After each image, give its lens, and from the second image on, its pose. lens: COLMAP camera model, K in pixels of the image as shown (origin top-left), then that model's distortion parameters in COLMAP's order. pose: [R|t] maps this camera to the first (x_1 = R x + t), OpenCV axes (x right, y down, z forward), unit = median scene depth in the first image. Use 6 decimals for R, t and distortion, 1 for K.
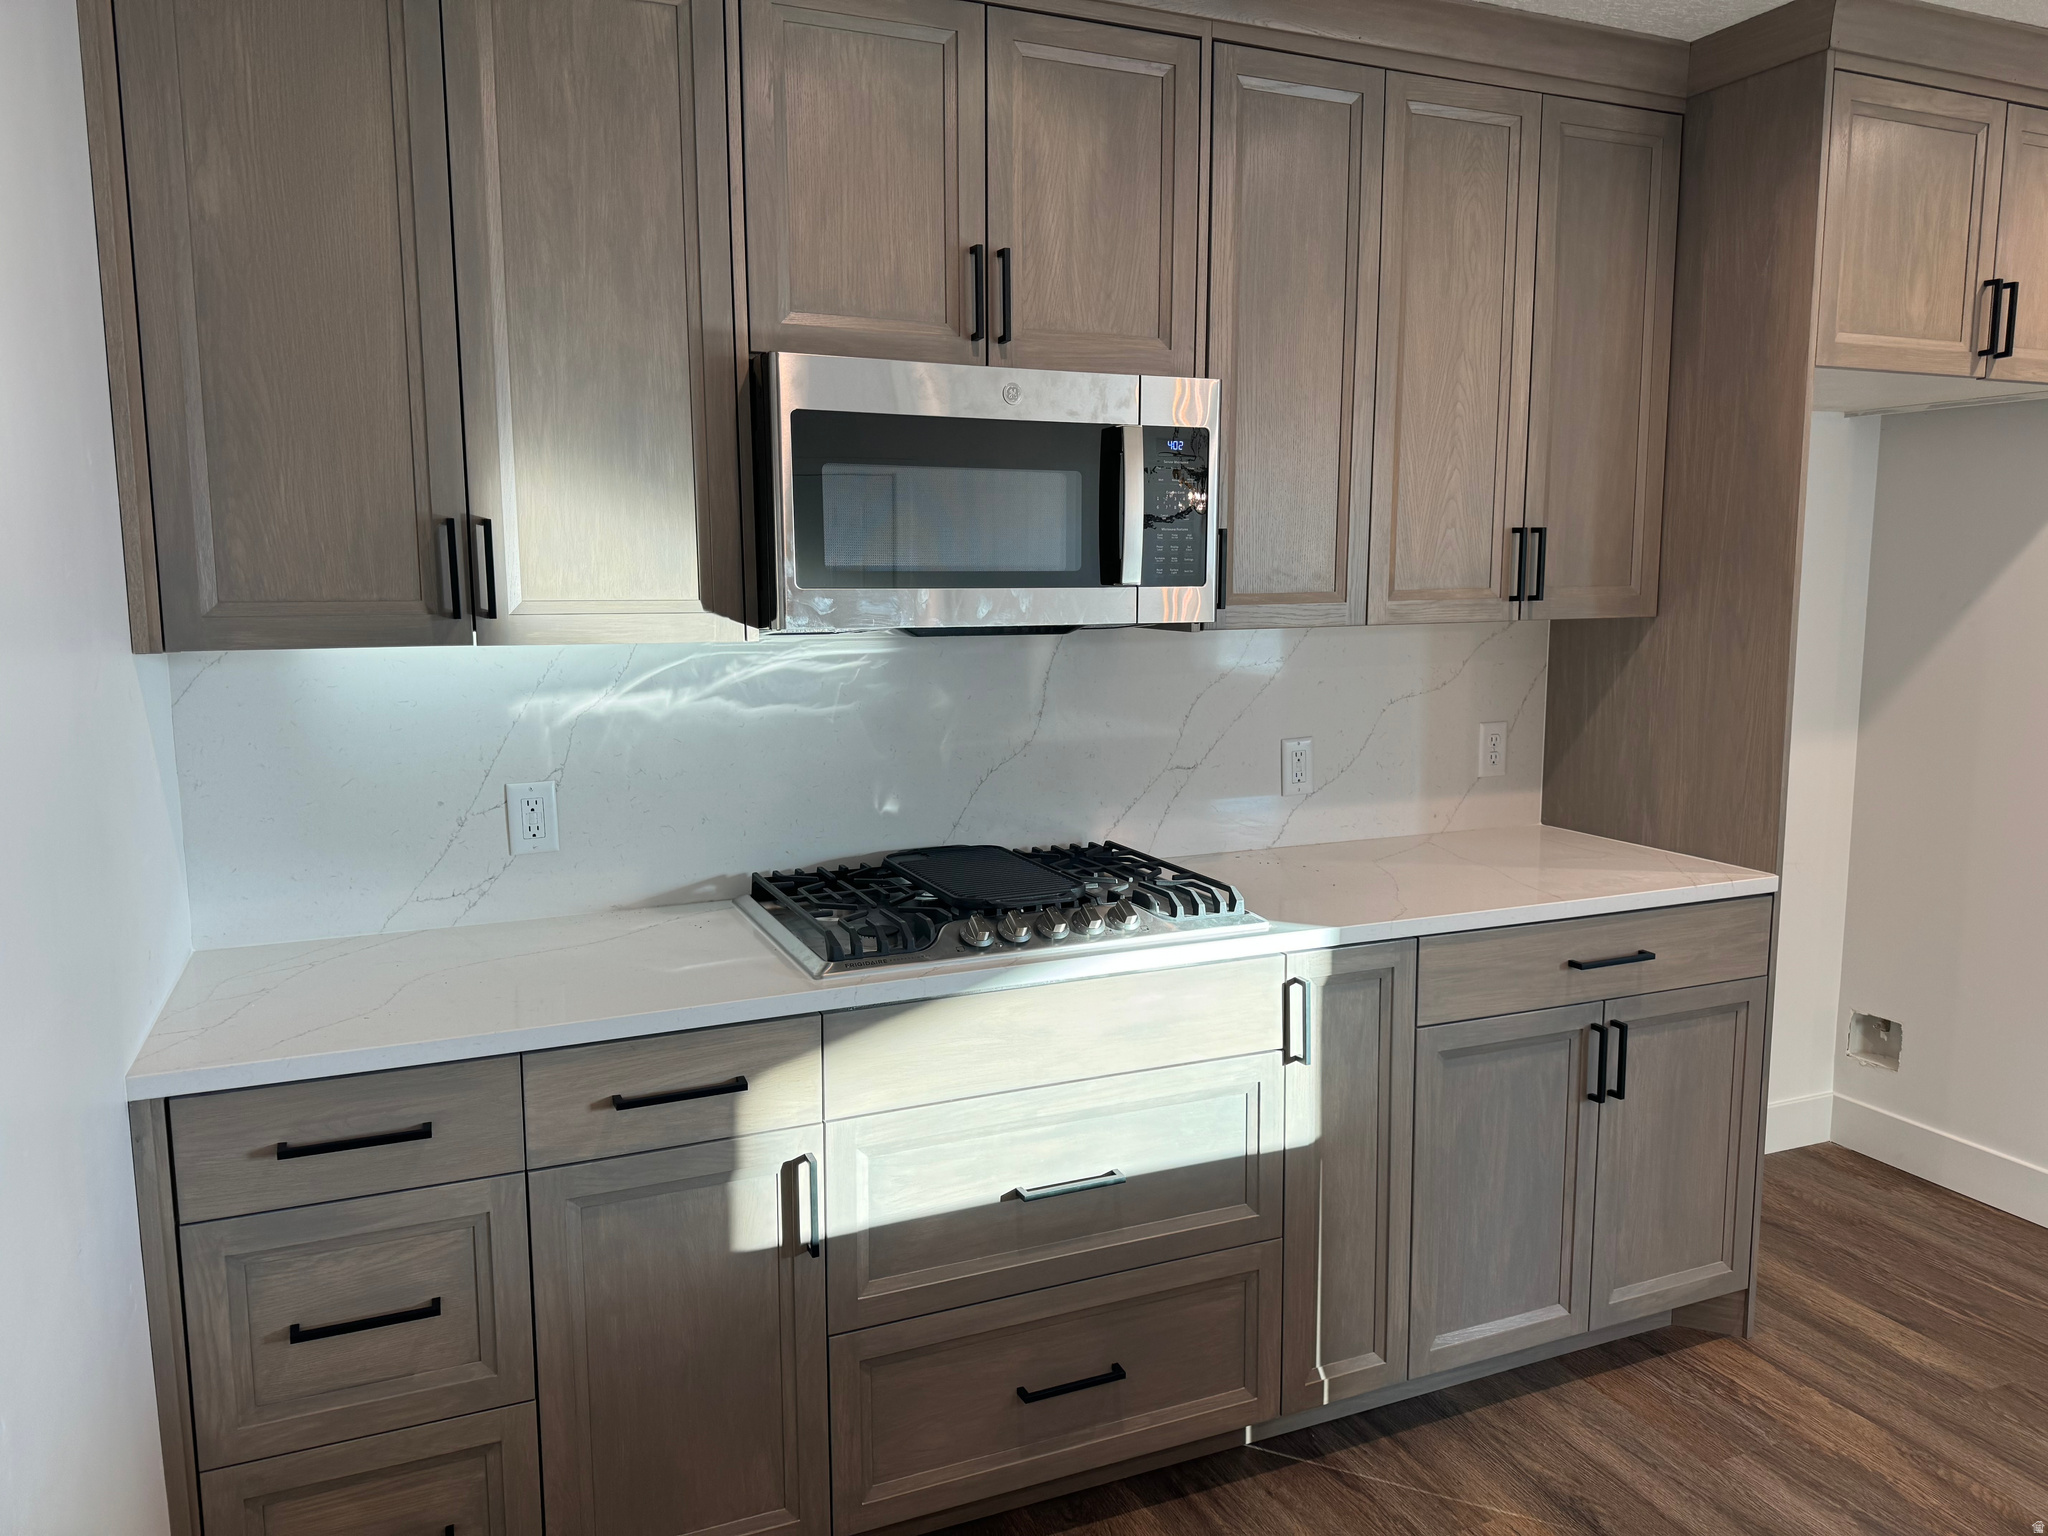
lens RADIAL K [[1439.2, 0, 1024.0], [0, 1439.2, 768.0], [0, 0, 1]] dist [0.106581, -0.133822]
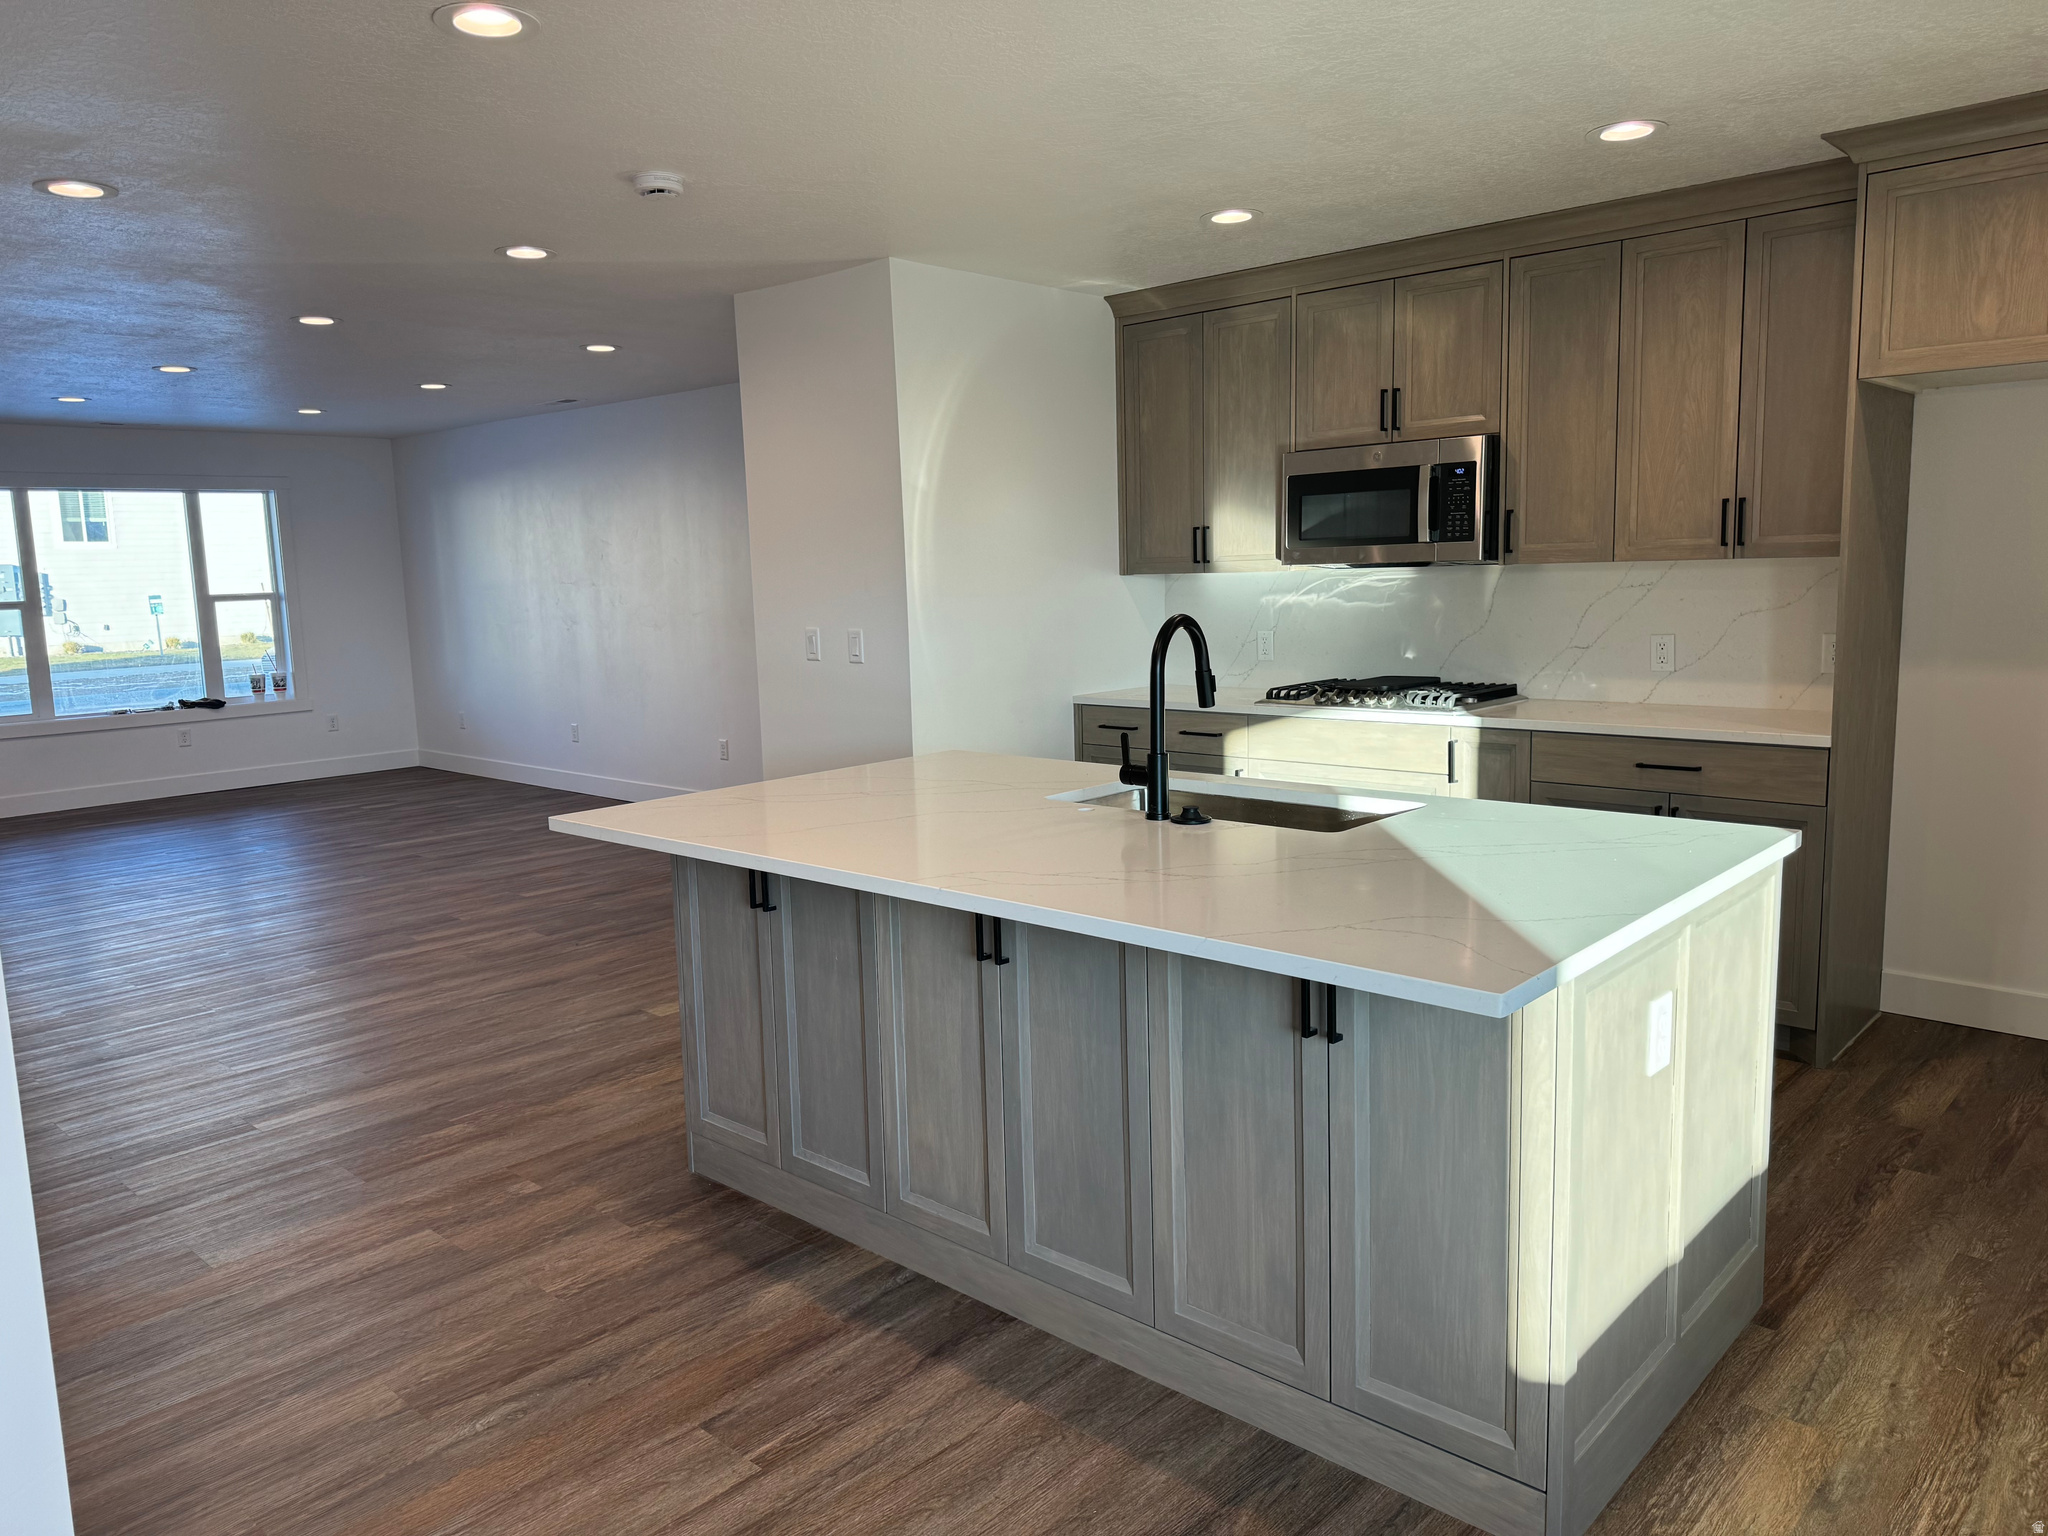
lens RADIAL K [[1439.2, 0, 1024.0], [0, 1439.2, 768.0], [0, 0, 1]] dist [0.106581, -0.133822]
pose [[0.403261, 0.118836, -0.907336, 1.714479], [-0.100819, 0.991265, 0.085020, 0.072221], [0.909514, 0.057192, 0.411719, -0.349194]]
